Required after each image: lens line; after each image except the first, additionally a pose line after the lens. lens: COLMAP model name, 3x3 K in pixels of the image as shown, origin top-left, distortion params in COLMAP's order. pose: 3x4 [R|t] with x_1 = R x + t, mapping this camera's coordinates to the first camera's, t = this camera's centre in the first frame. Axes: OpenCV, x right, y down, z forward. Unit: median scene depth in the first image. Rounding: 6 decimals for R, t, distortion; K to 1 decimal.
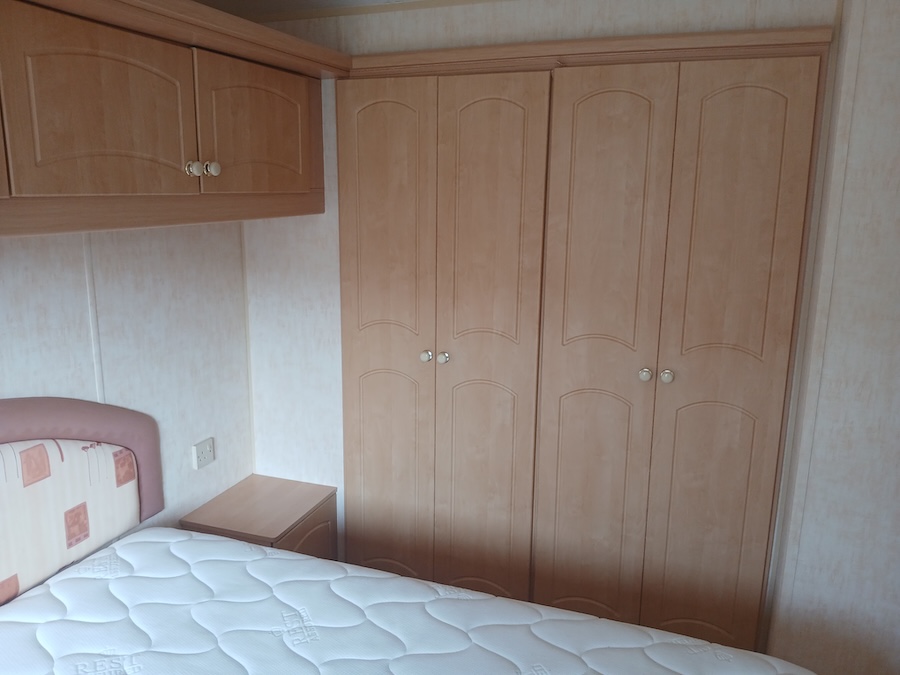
lens RADIAL K [[692.1, 0, 450.0], [0, 692.1, 337.5], [0, 0, 1]] dist [0.033533, -0.118792]
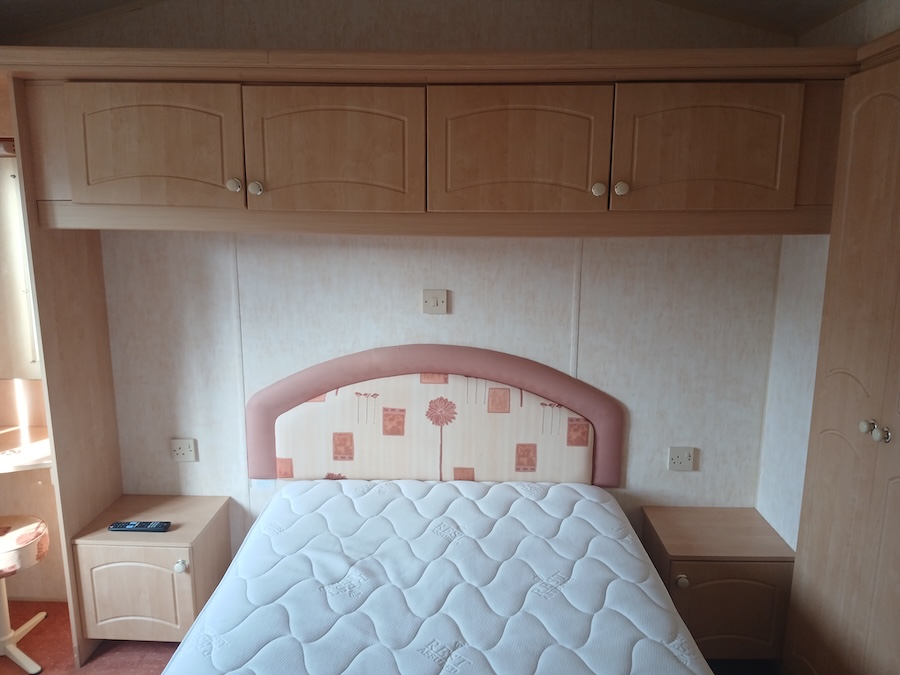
lens RADIAL K [[687.0, 0, 450.0], [0, 687.0, 337.5], [0, 0, 1]] dist [0.061593, -0.115818]
pose [[0.300914, 0.167803, -0.938772, 0.606122], [-0.197336, 0.974048, 0.110854, -0.071372], [0.933011, 0.151896, 0.326218, 0.377827]]
